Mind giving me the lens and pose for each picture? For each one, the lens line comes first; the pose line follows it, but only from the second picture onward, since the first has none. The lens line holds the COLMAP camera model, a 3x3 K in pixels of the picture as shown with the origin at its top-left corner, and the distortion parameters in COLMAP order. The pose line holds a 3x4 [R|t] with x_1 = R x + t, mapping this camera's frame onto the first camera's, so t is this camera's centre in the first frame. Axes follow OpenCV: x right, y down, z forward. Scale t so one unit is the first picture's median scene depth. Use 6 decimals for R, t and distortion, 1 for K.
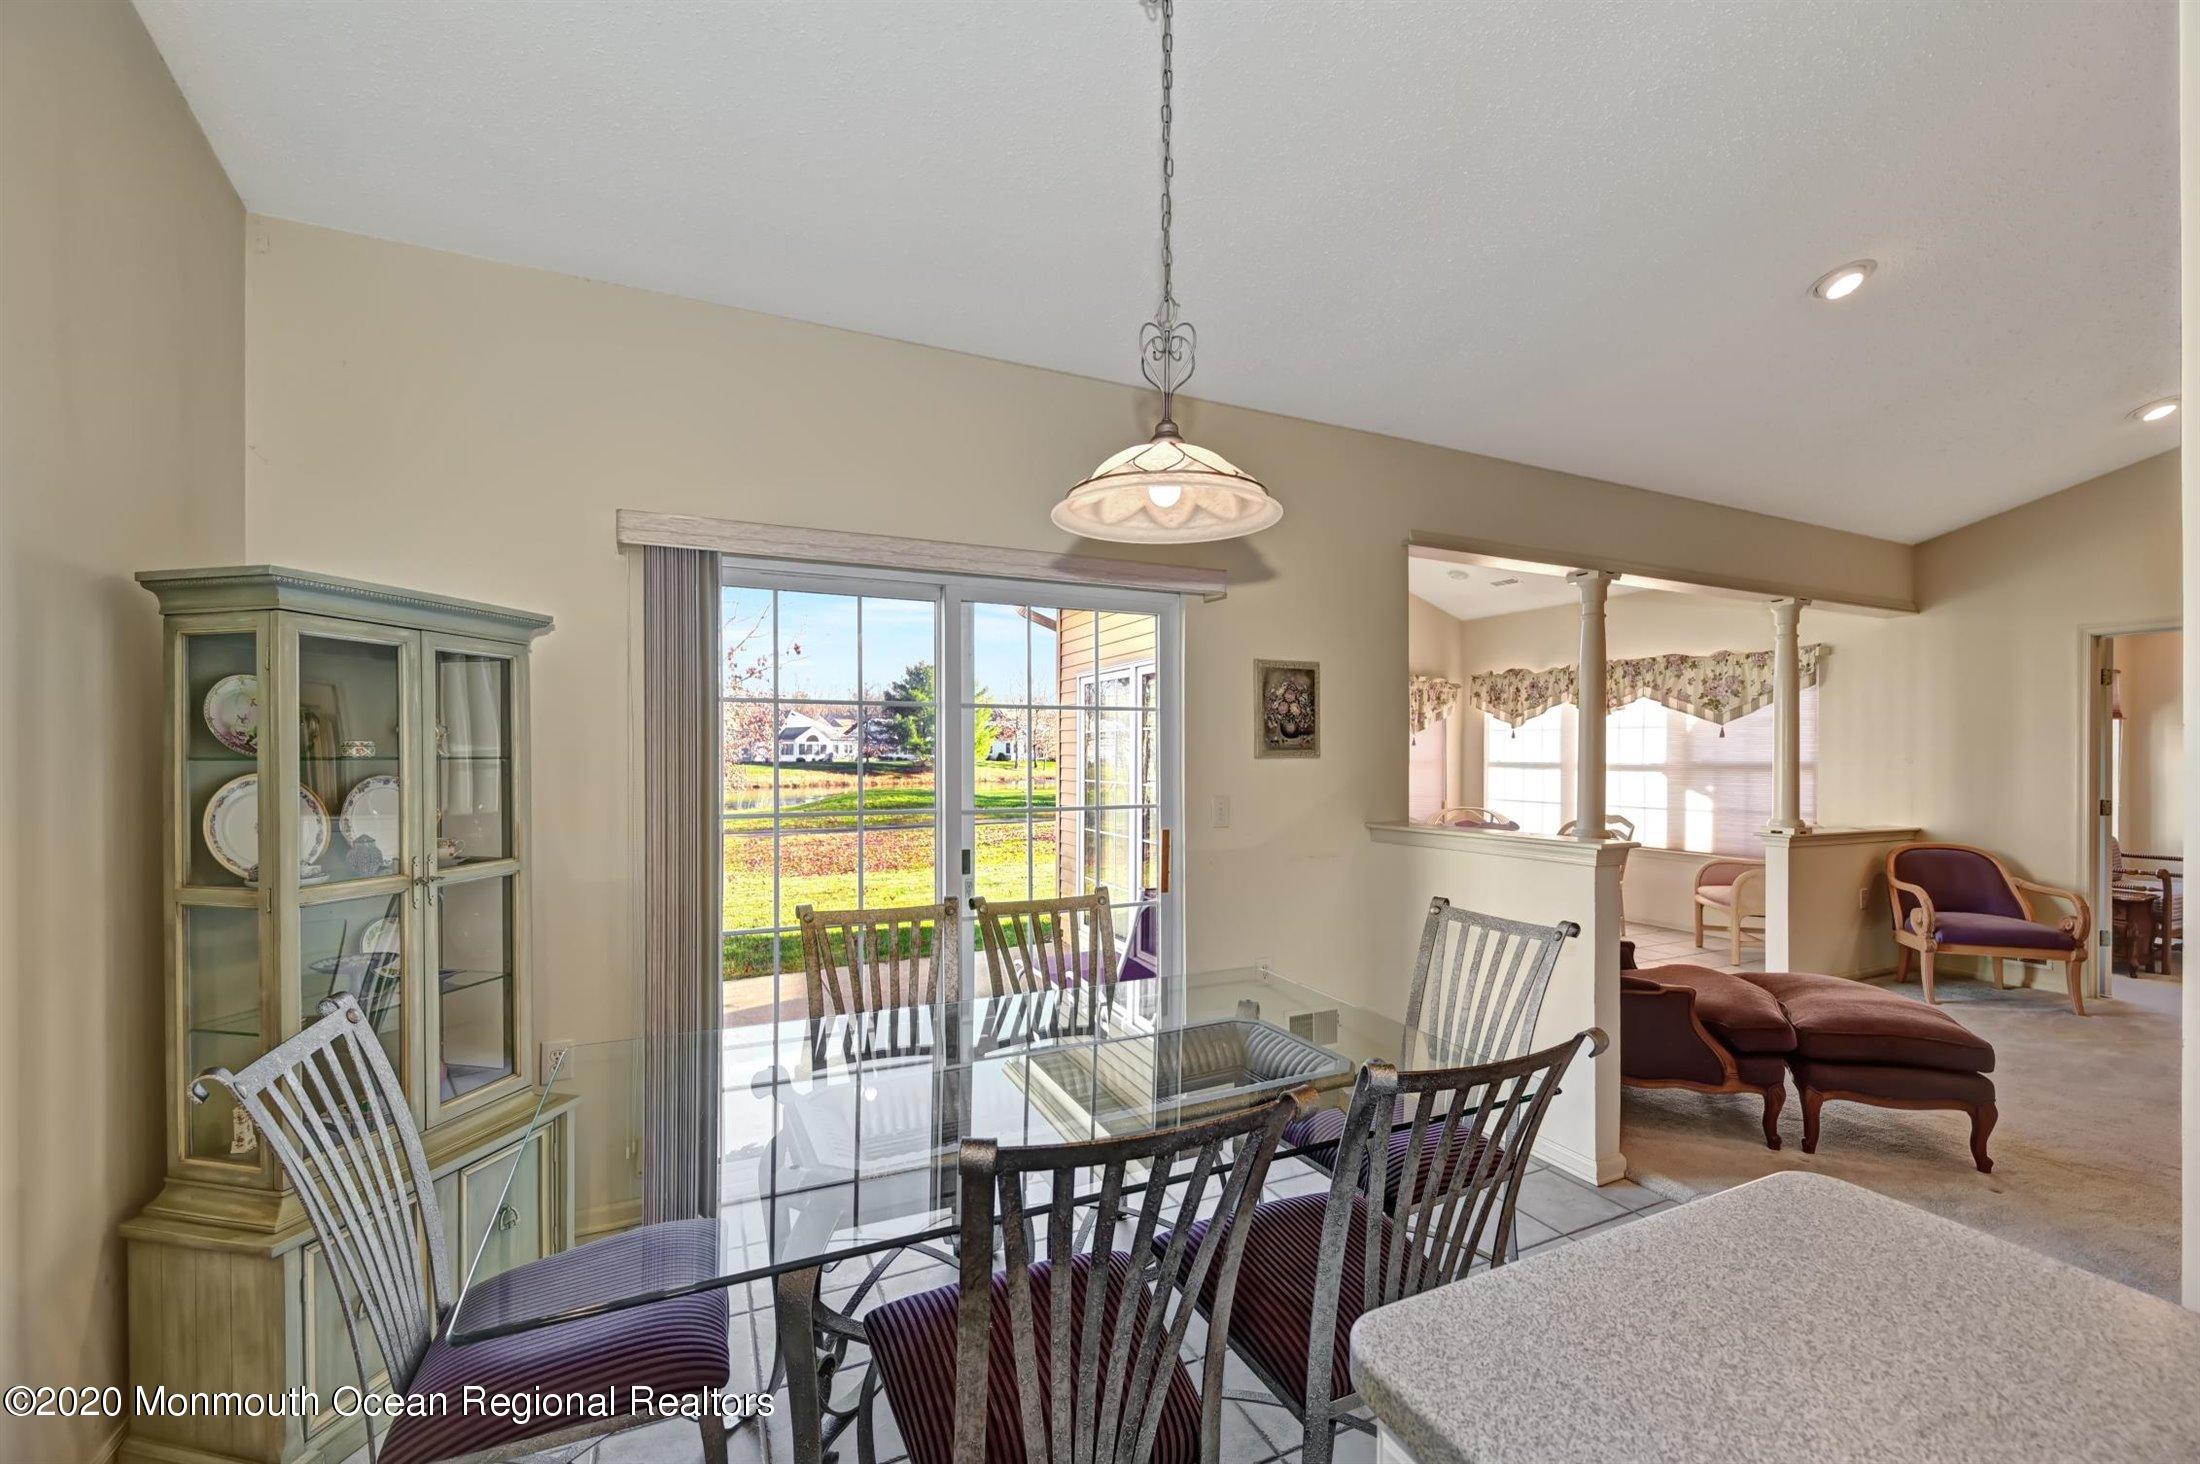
lens RADIAL K [[899.7, 0, 1105.8], [0, 899.7, 751.1], [0, 0, 1]] dist [0.001040, 0.000178]
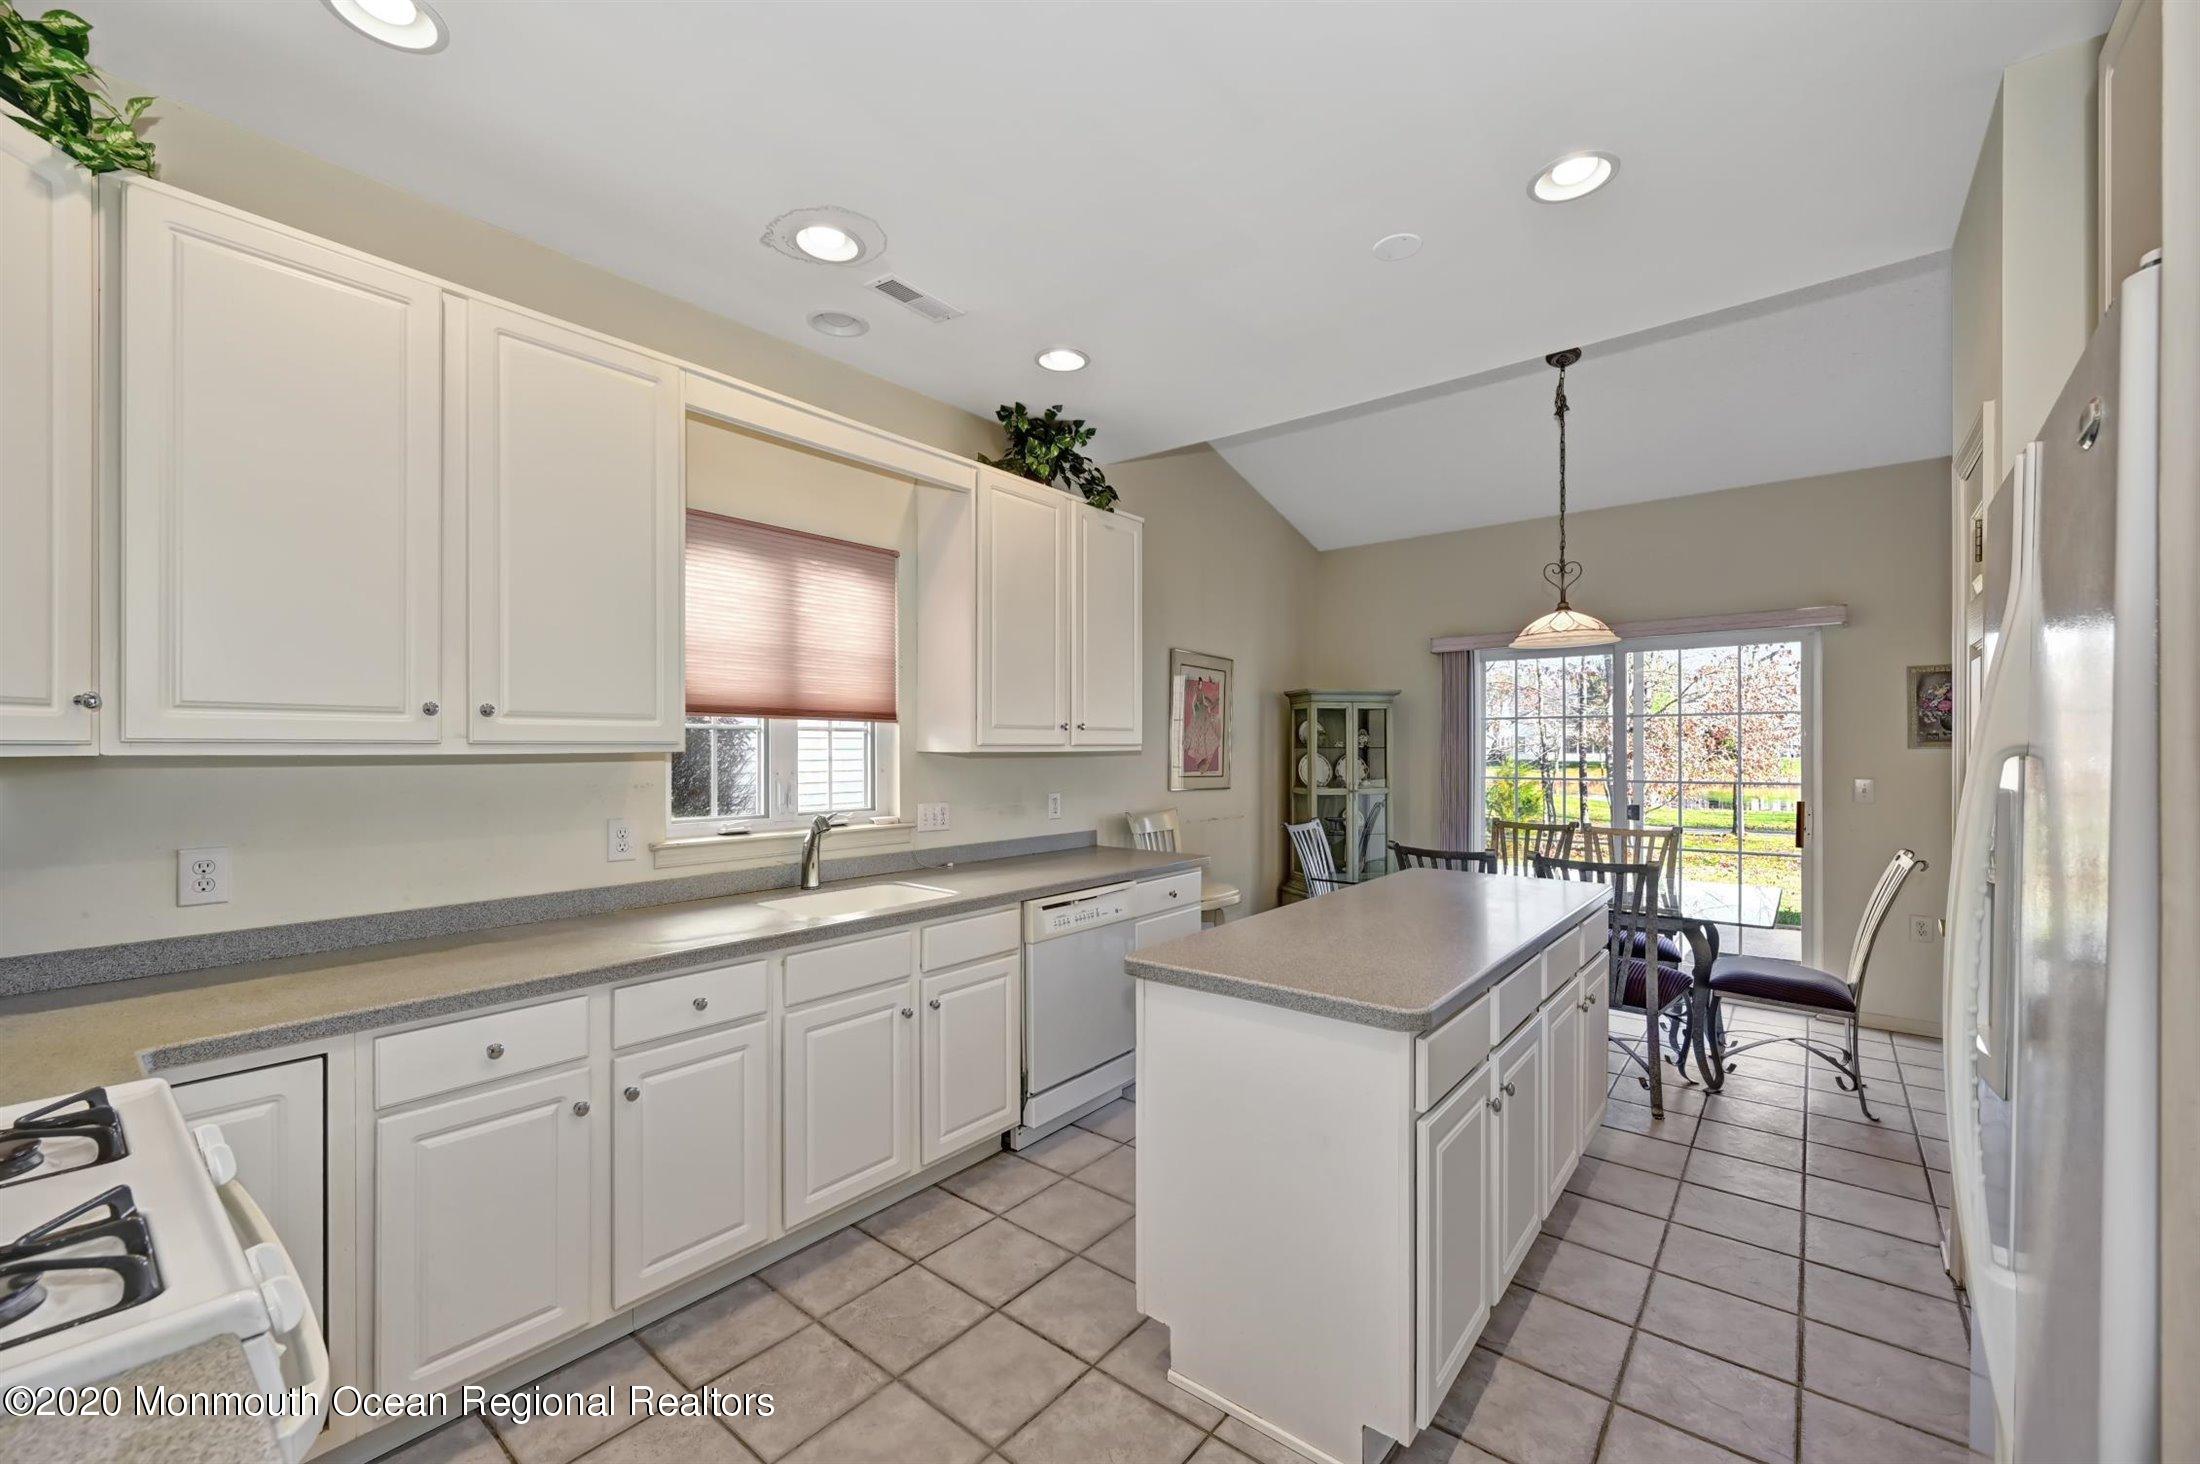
lens RADIAL K [[886.1, 0, 1096.5], [0, 886.1, 743.7], [0, 0, 1]] dist [0.002002, 0.000566]
pose [[0.440705, -0.003387, -0.897646, 1.386771], [0.006709, 0.999977, -0.000479, -0.009476], [0.897627, -0.005811, 0.440718, -0.948598]]
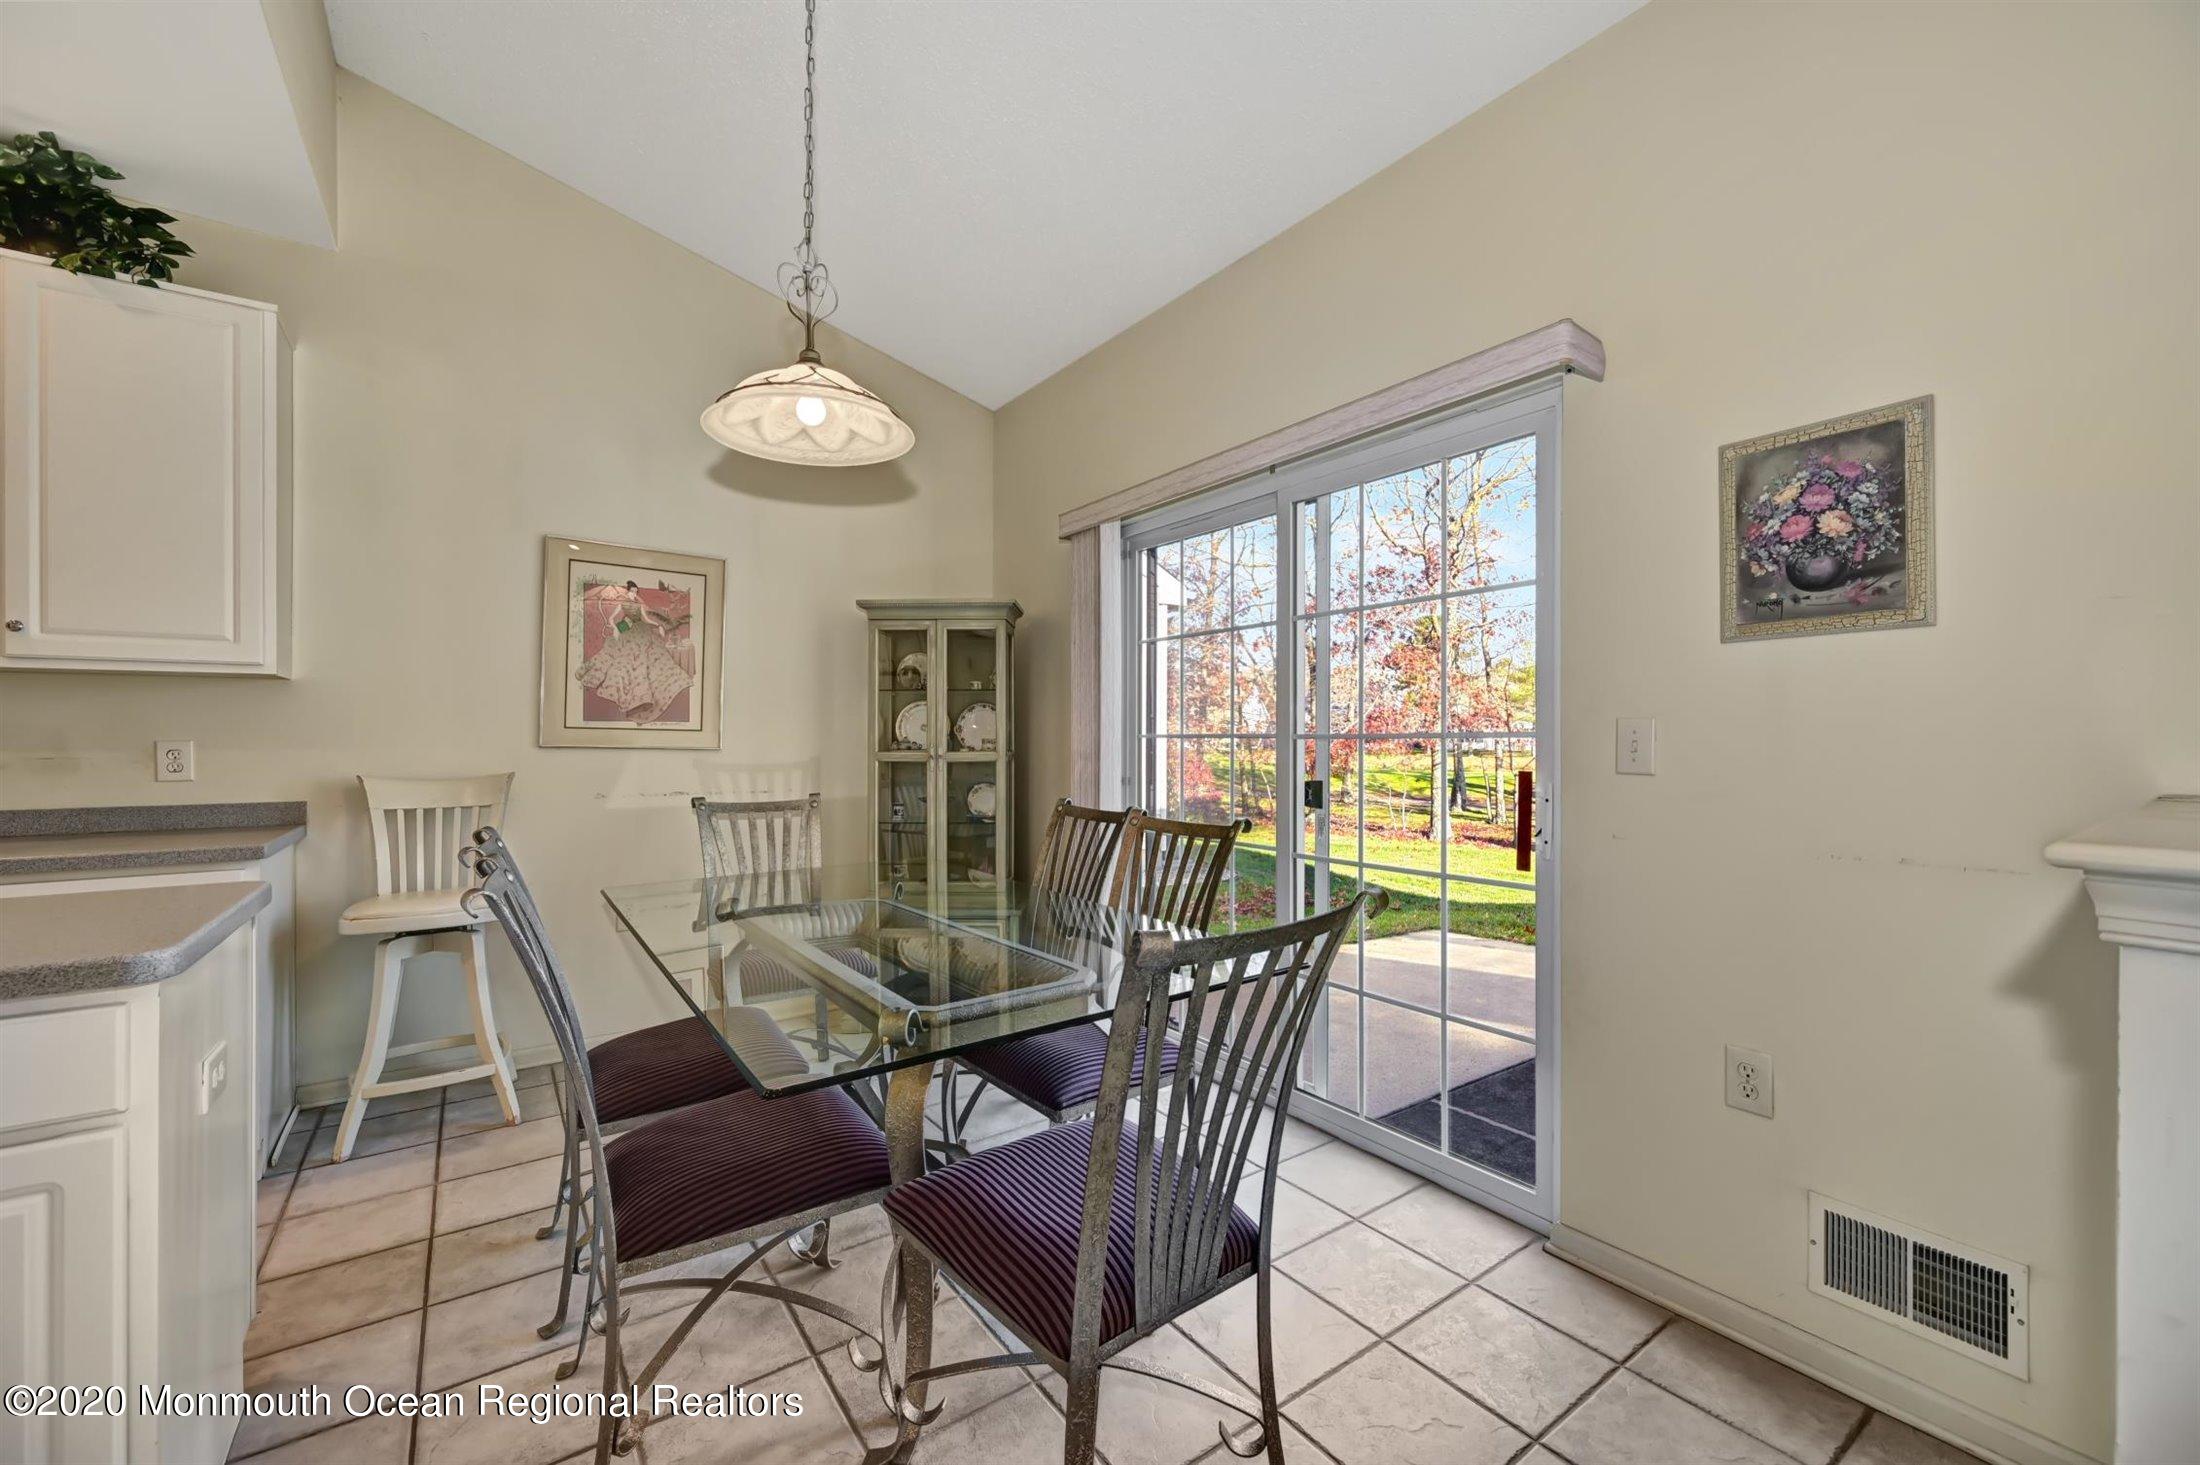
lens RADIAL K [[886.1, 0, 1096.5], [0, 886.1, 744.2], [0, 0, 1]] dist [0.002002, 0.000566]
pose [[0.181753, 0.009128, -0.983302, 1.073923], [0.006547, 0.999924, 0.010492, 0.103522], [0.983322, -0.008345, 0.181679, 1.031703]]
